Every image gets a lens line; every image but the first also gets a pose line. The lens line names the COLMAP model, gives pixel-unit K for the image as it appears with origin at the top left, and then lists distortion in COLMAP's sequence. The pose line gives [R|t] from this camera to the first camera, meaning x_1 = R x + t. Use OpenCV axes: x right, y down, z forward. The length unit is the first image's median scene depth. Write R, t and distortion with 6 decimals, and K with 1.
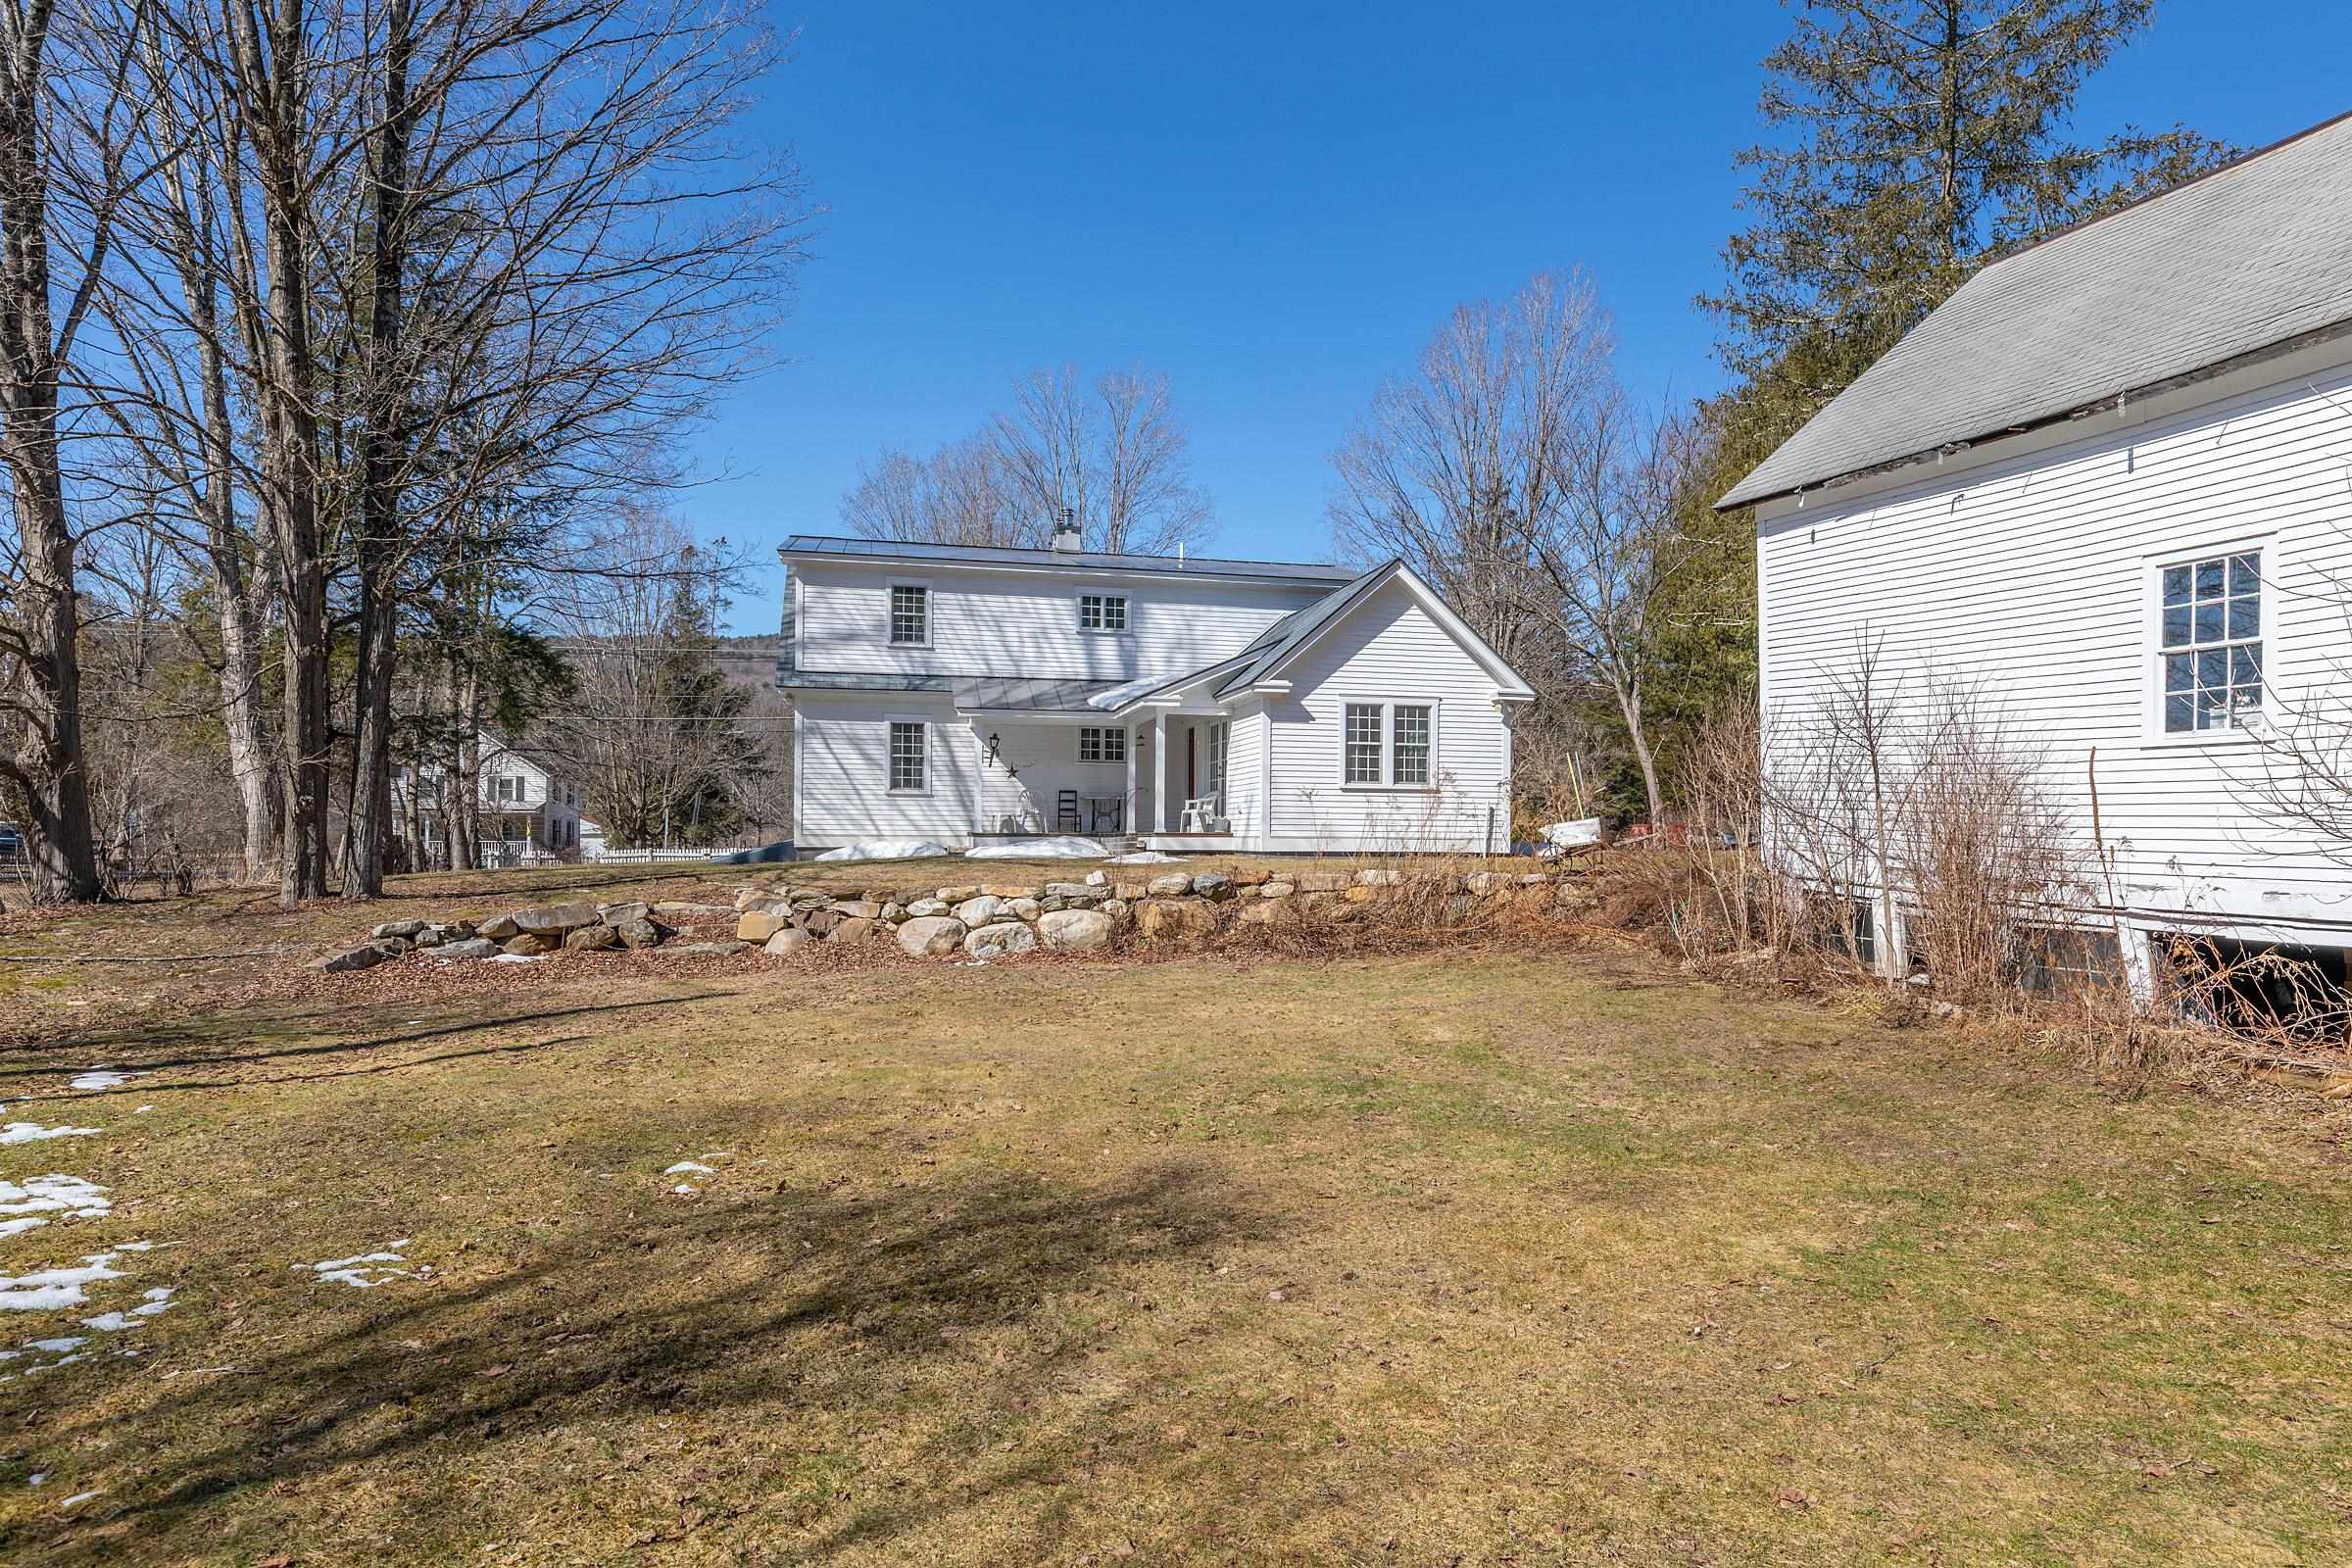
lens RADIAL K [[1368.3, 0, 1187.8], [0, 1368.3, 825.3], [0, 0, 1]] dist [0.001406, 0.000029]
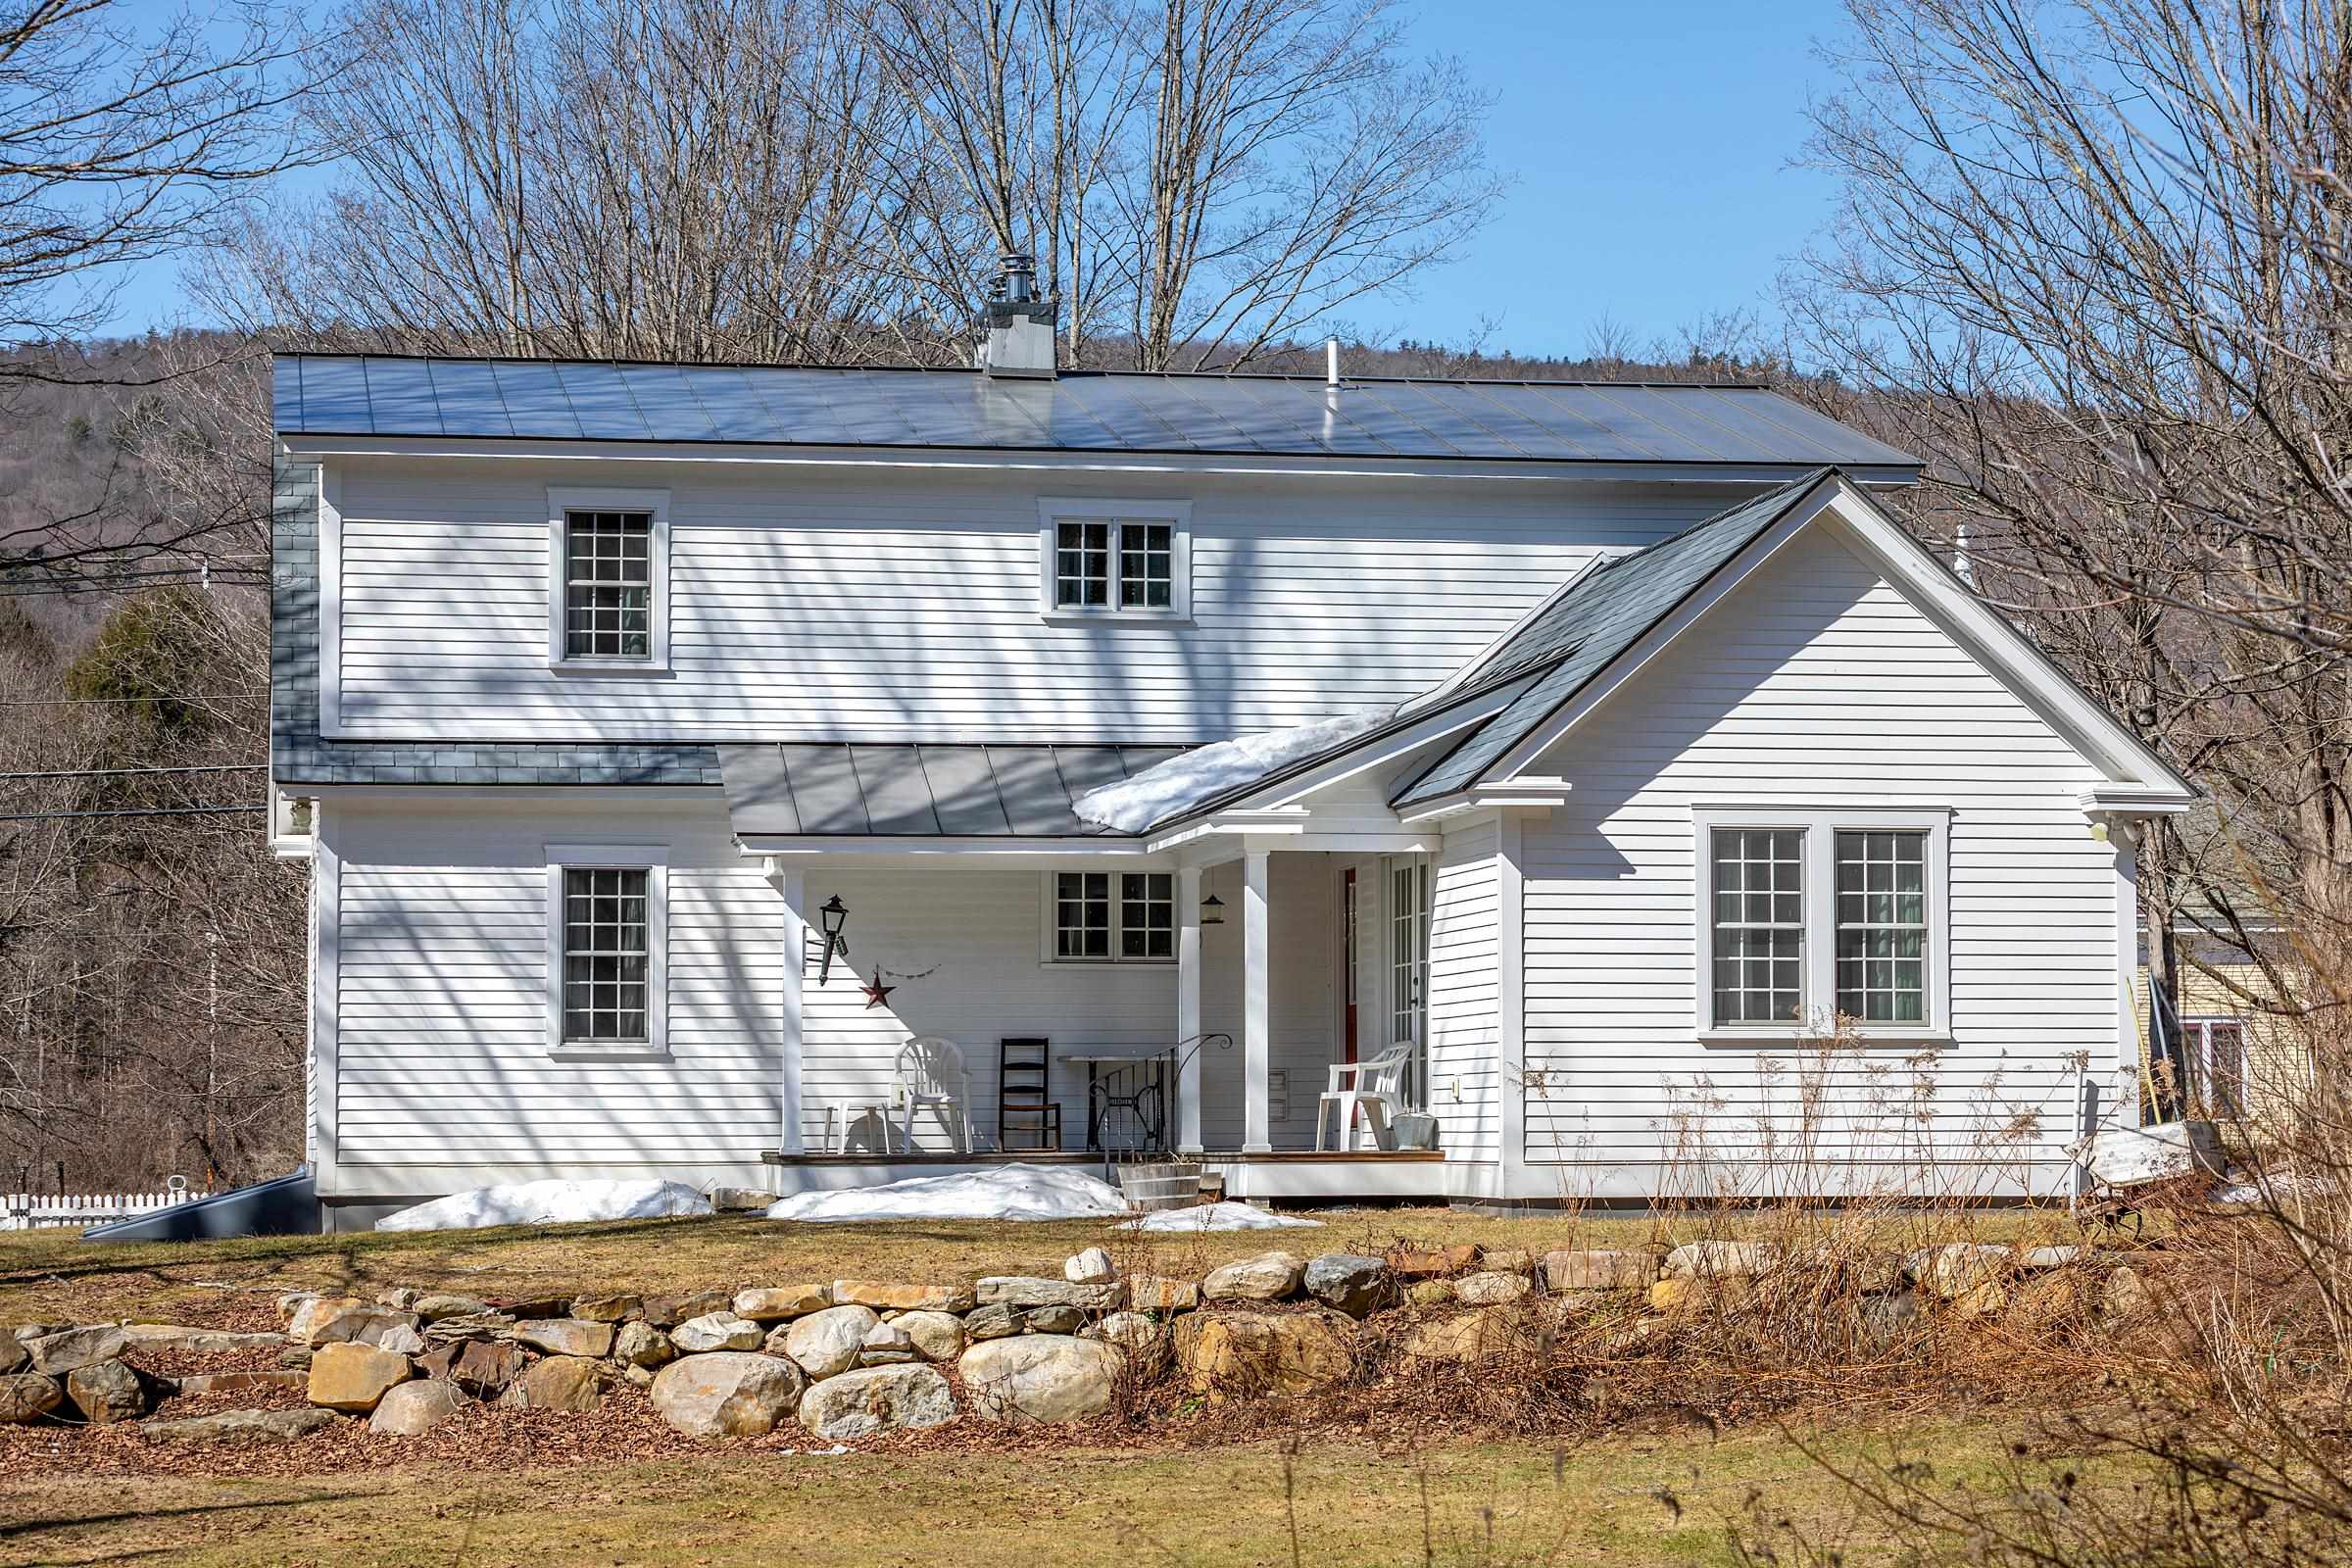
lens RADIAL K [[5750.8, 0, 1177.3], [0, 5750.8, 784.2], [0, 0, 1]] dist [-0.042535, 0.000000]
pose [[0.997977, -0.013029, -0.062225, 0.063079], [0.009940, 0.998715, -0.049697, -0.019033], [0.062792, 0.048978, 0.996824, -0.681966]]
